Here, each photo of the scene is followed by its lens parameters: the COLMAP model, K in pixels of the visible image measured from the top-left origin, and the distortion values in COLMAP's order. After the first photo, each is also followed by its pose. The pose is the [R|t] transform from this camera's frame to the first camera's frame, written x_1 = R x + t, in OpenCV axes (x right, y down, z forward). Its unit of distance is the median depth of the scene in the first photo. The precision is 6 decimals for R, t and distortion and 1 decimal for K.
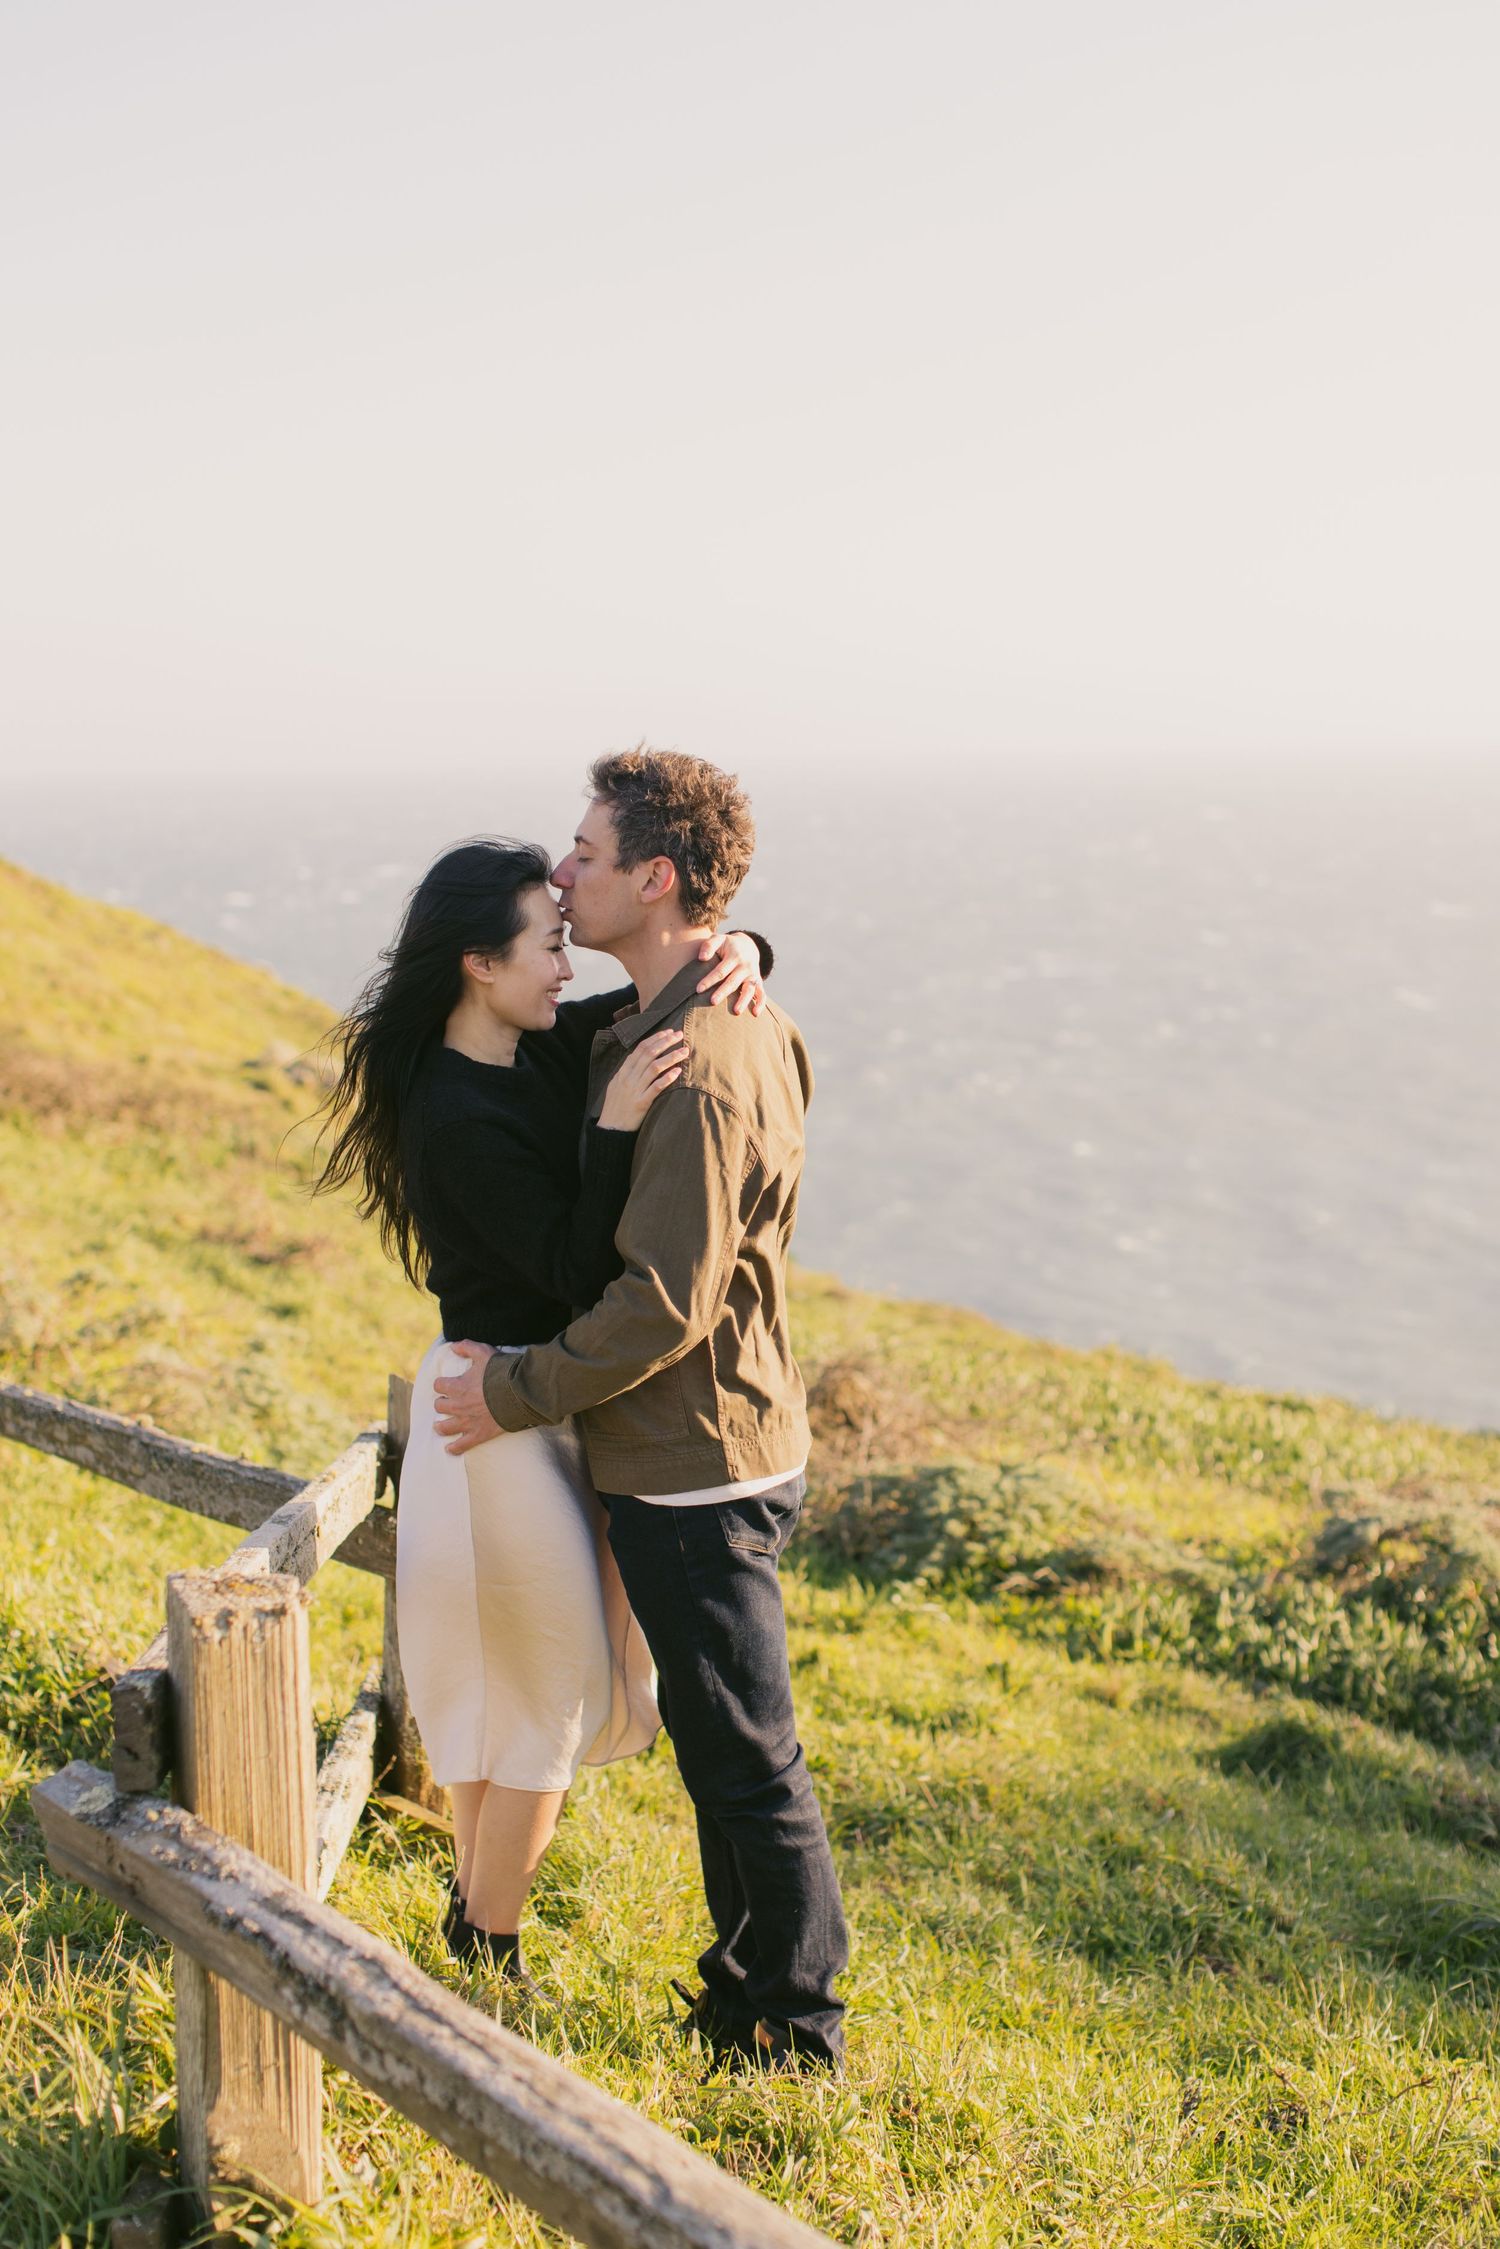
lens RADIAL K [[3224.5, 0, 750.0], [0, 3224.5, 1124.5], [0, 0, 1]] dist [-0.012644, -0.061697]
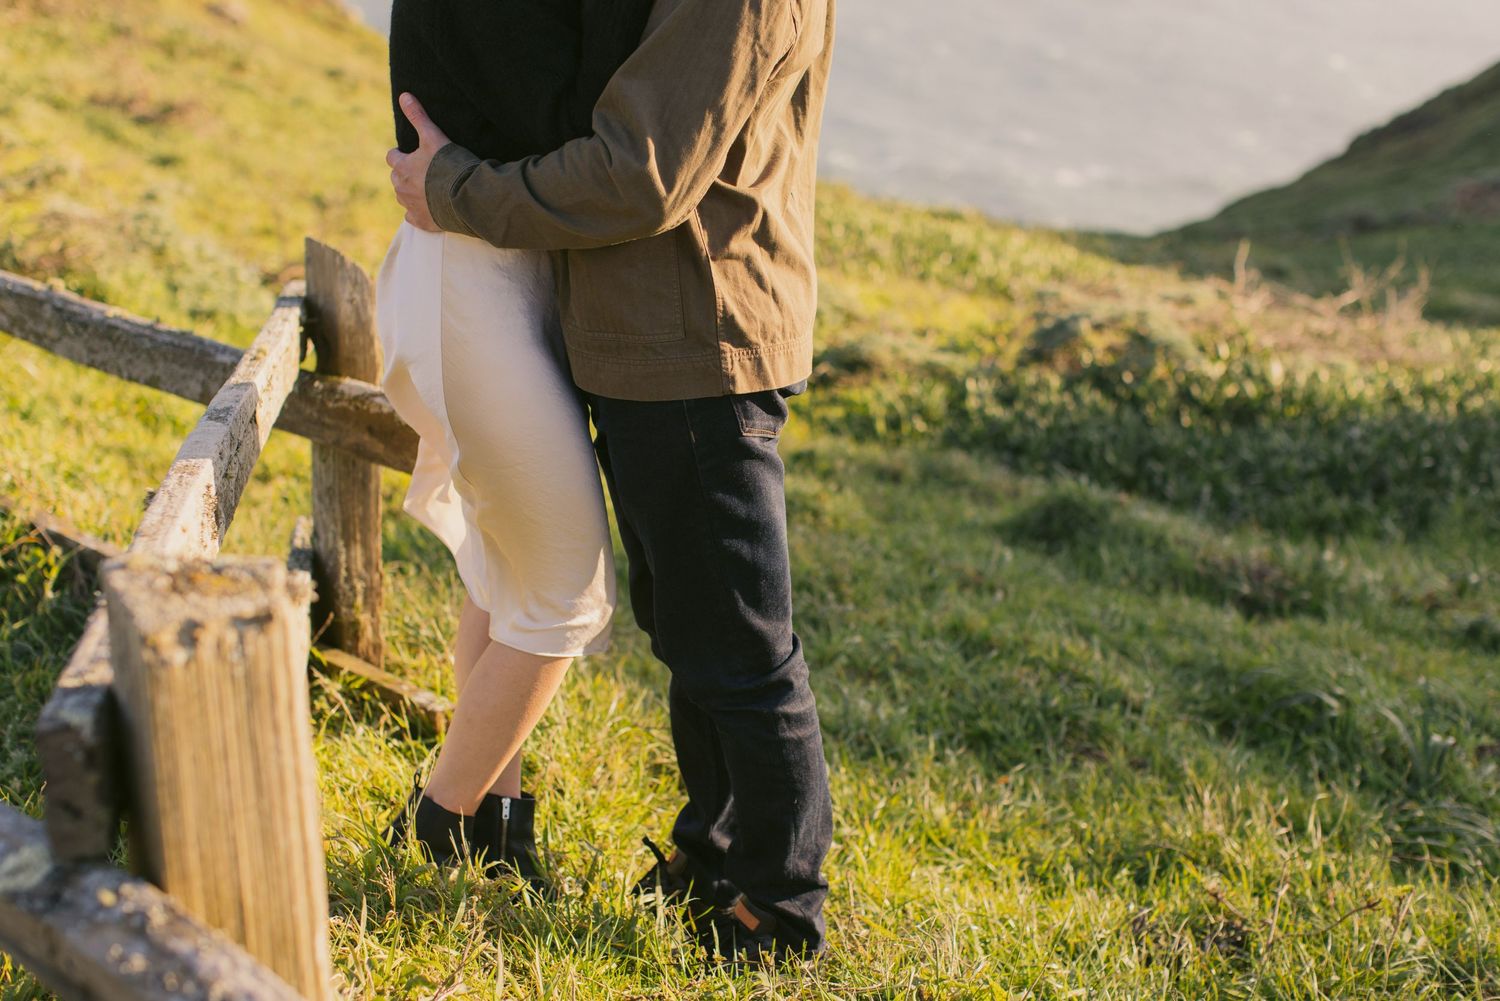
lens RADIAL K [[2307.3, 0, 750.0], [0, 2307.3, 500.5], [0, 0, 1]] dist [-0.031120, 0.189168]
pose [[0.994139, -0.036197, 0.101870, -0.047715], [0.014151, 0.977746, 0.209316, 0.009570], [-0.107179, -0.206648, 0.972527, 0.261113]]
